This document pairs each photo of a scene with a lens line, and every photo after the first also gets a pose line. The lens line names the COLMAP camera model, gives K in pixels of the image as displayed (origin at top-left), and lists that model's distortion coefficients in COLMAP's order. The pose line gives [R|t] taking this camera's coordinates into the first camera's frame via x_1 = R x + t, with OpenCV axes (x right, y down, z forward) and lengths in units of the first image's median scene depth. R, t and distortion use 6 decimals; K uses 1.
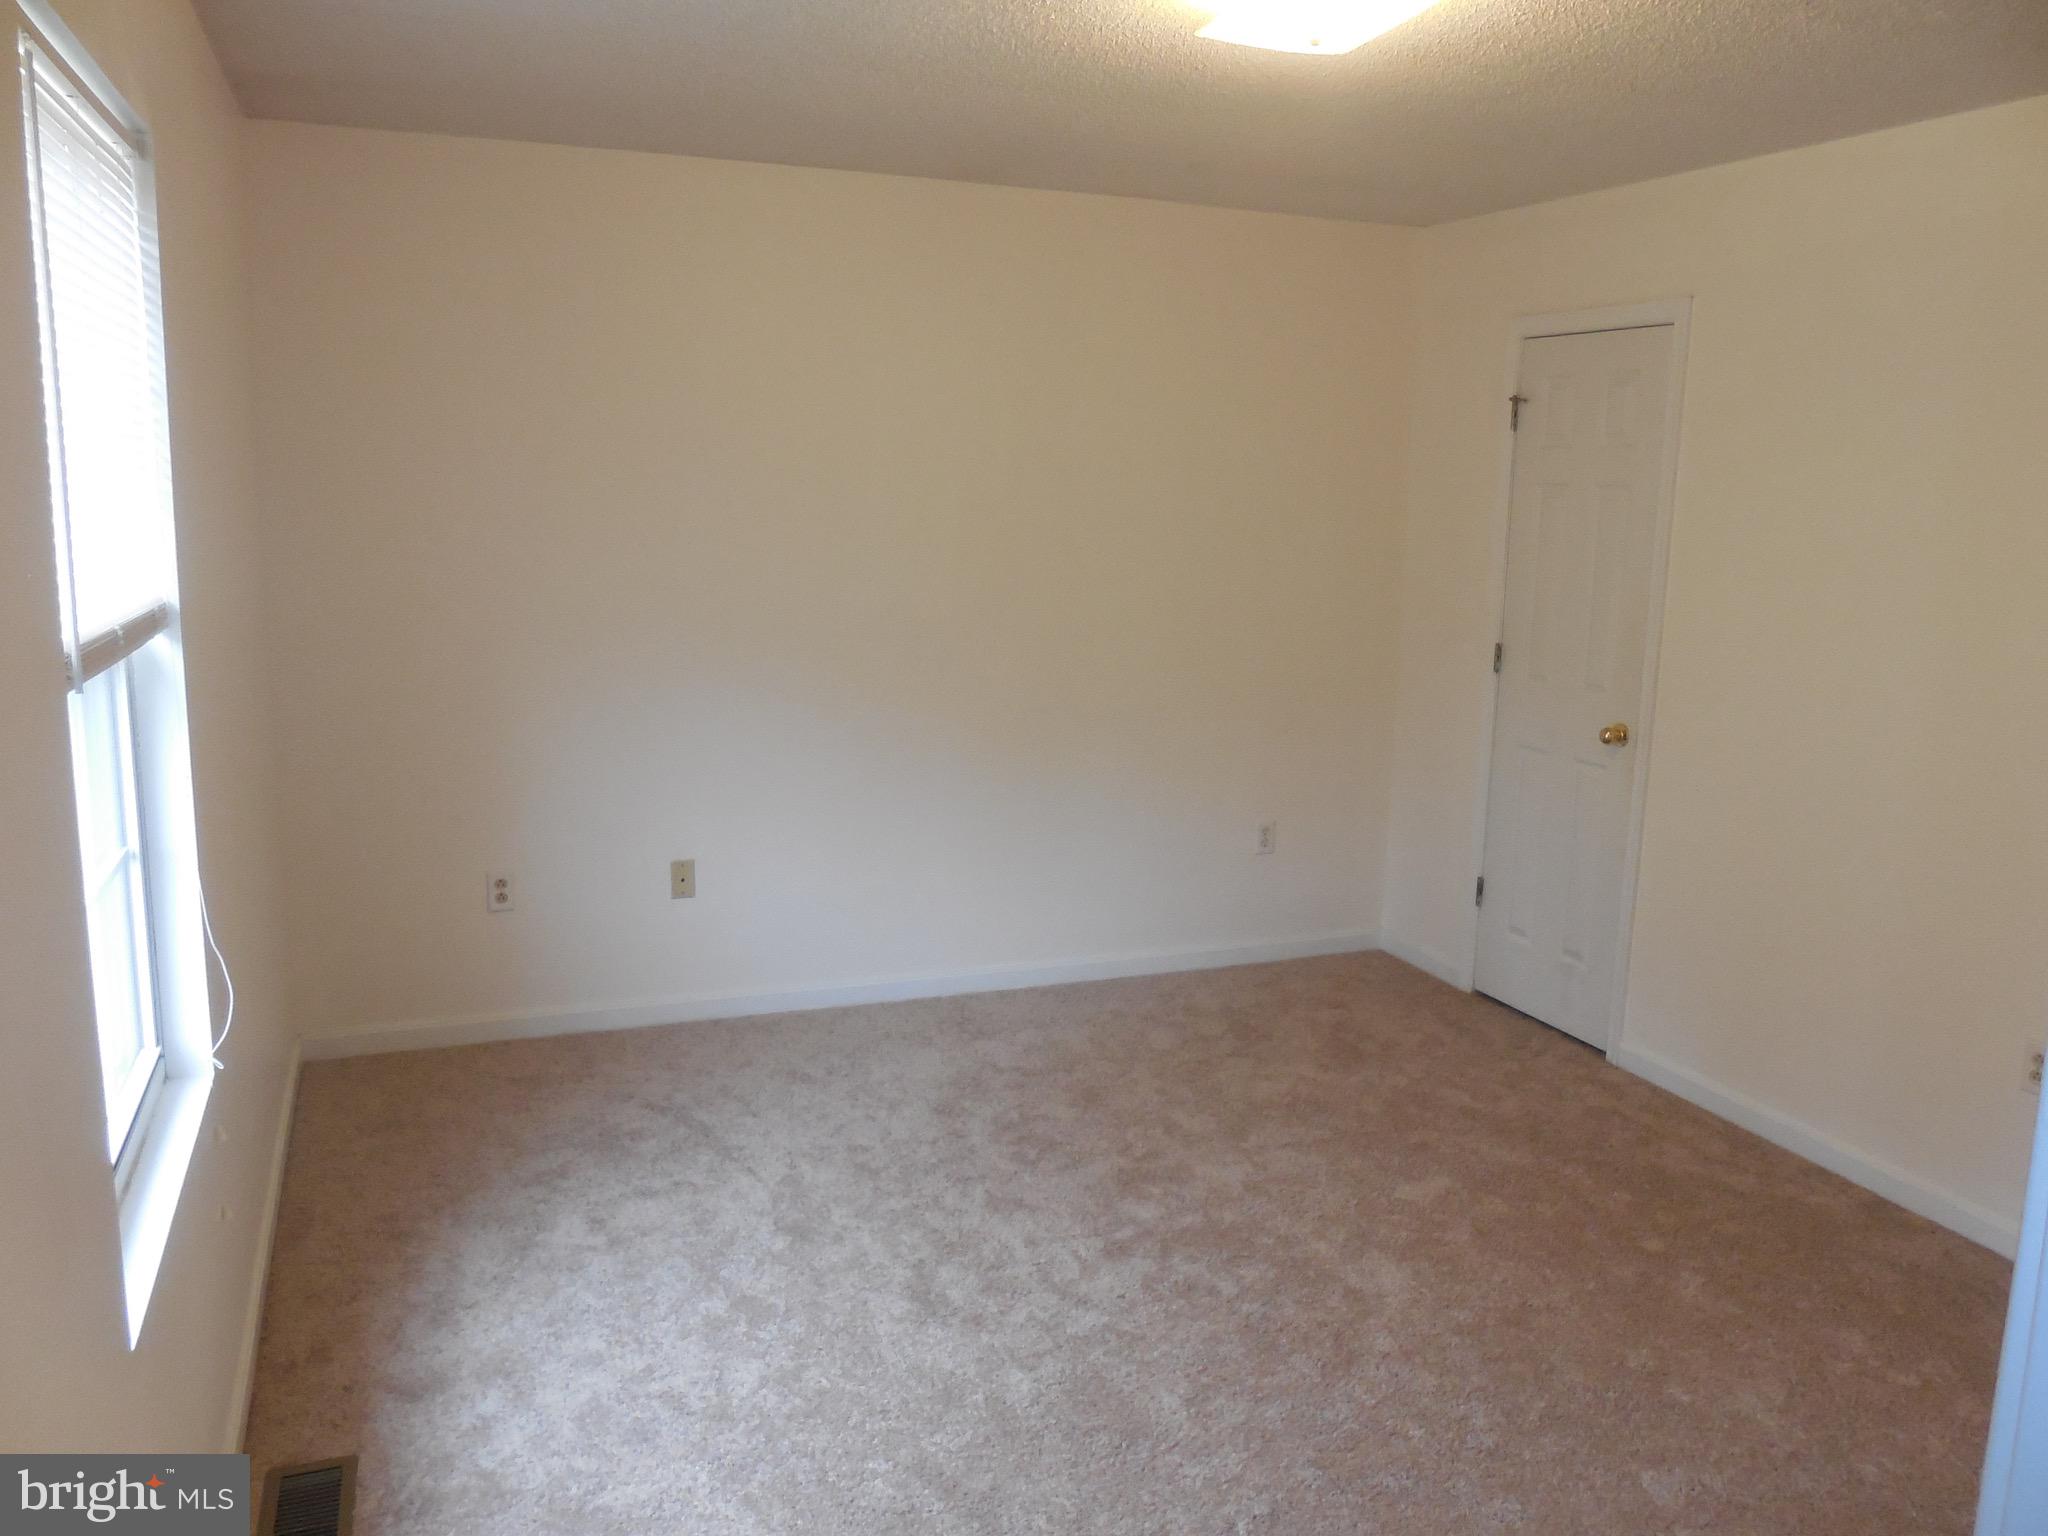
lens RADIAL K [[1596.6, 0, 1000.6], [0, 1596.6, 772.5], [0, 0, 1]] dist [-0.088185, 0.072448]
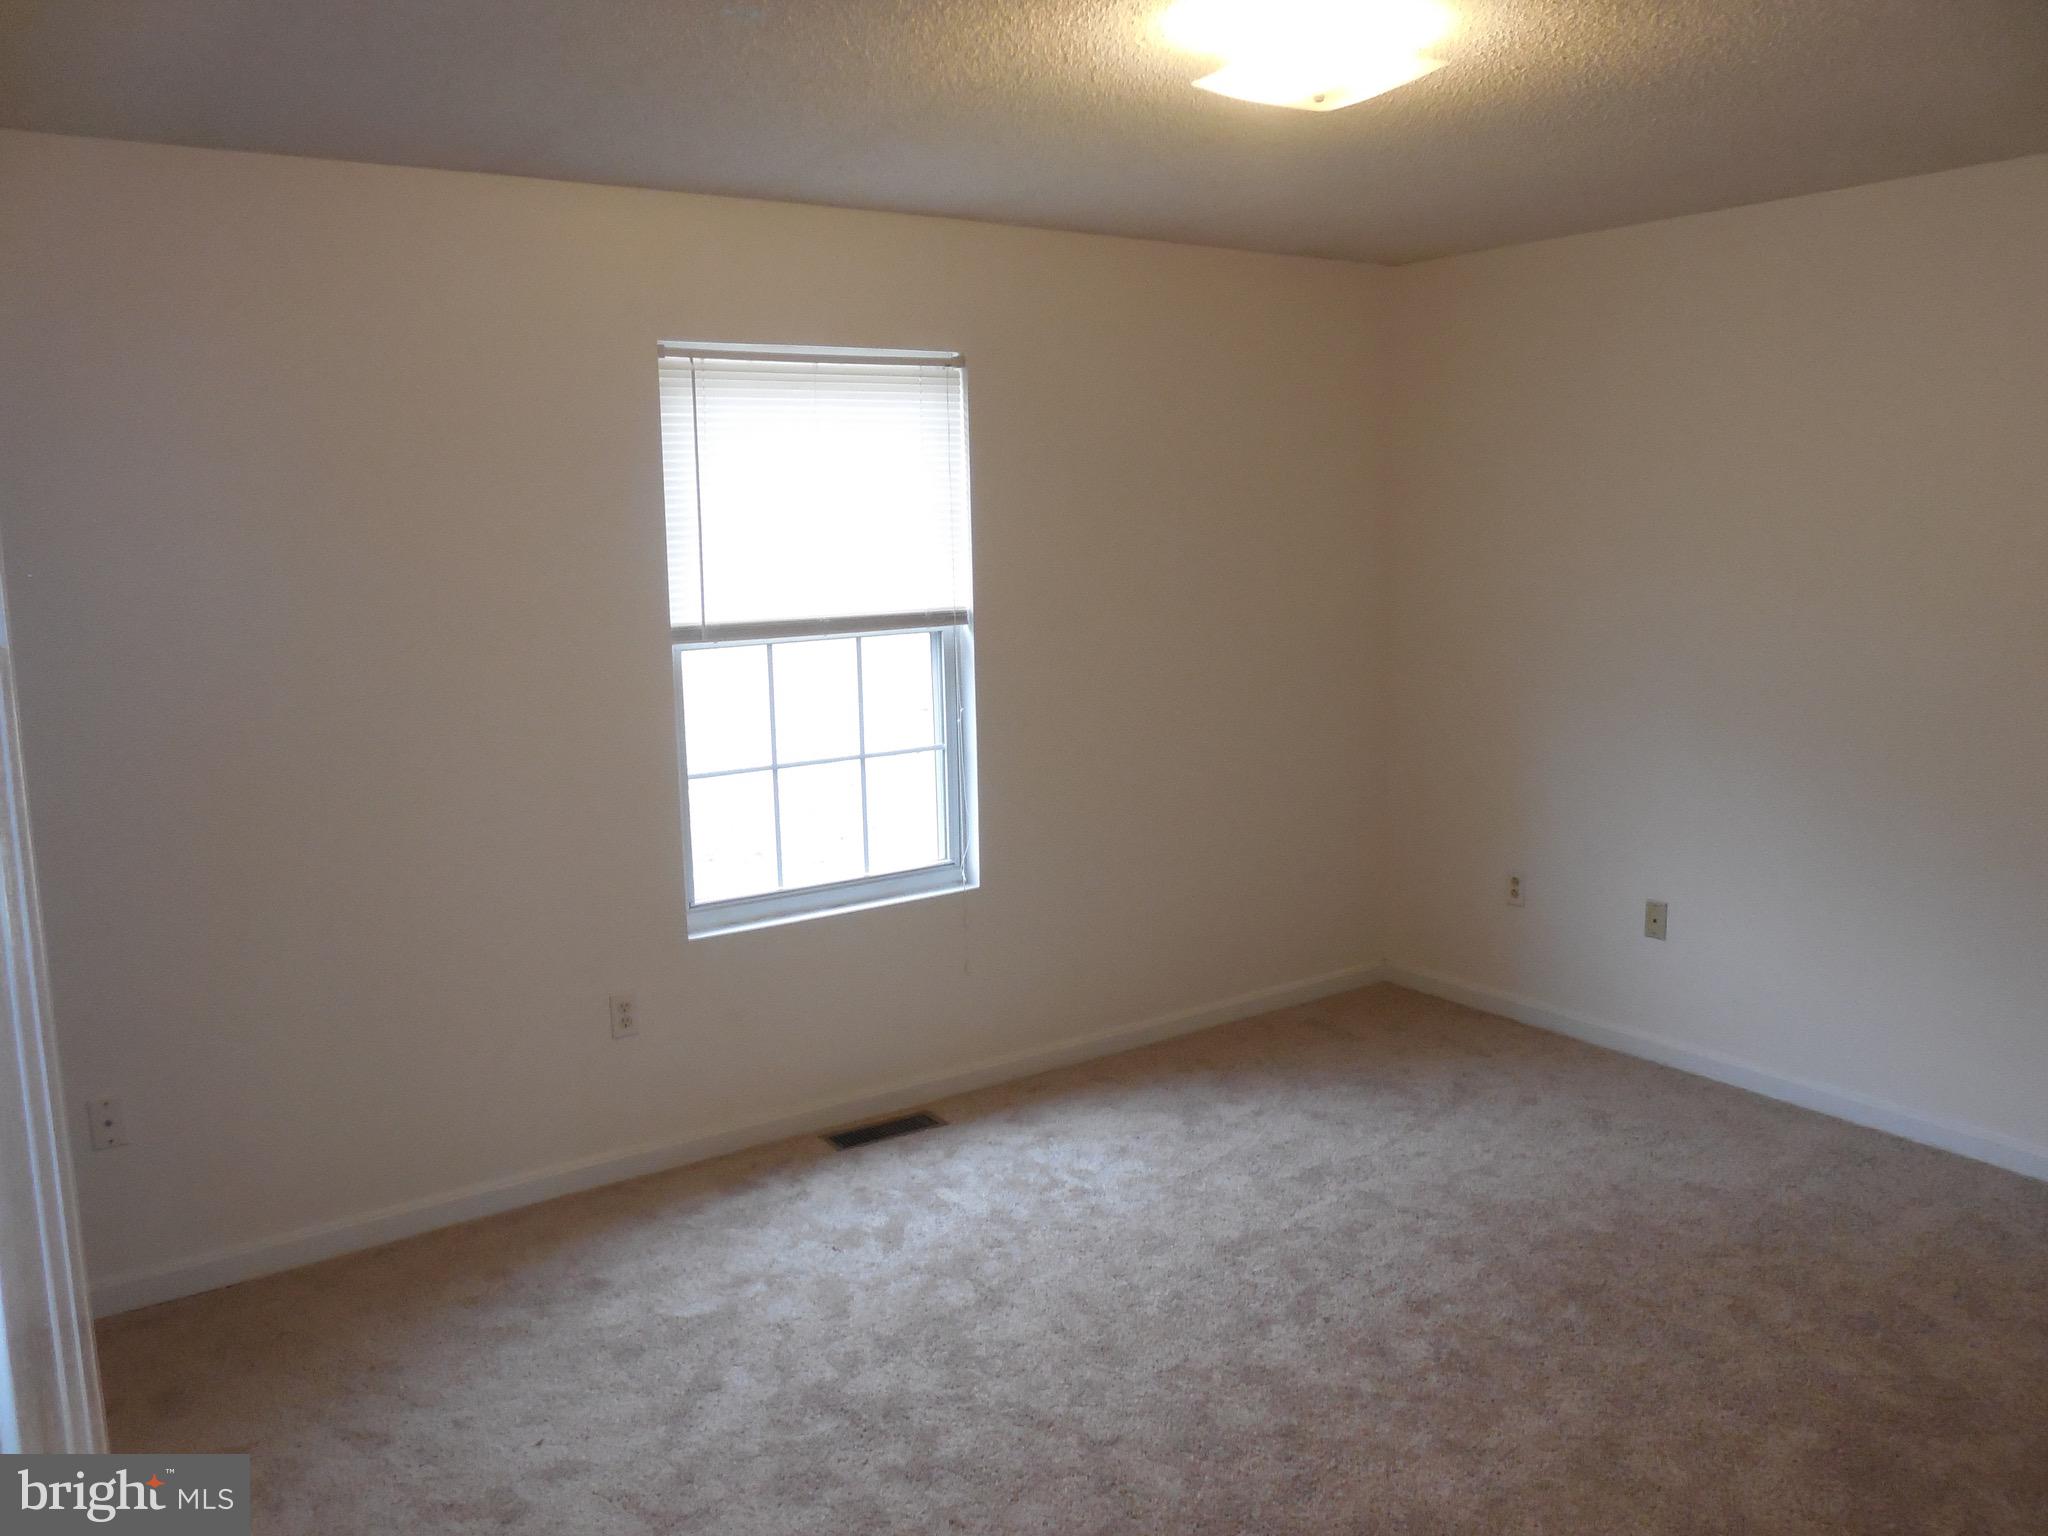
lens RADIAL K [[1618.2, 0, 1024.0], [0, 1618.2, 768.0], [0, 0, 1]] dist [-0.149968, 0.288479]
pose [[0.210372, 0.131749, -0.968703, 0.888228], [-0.157826, 0.982457, 0.099344, -0.085357], [0.964798, 0.131987, 0.227475, 0.465175]]
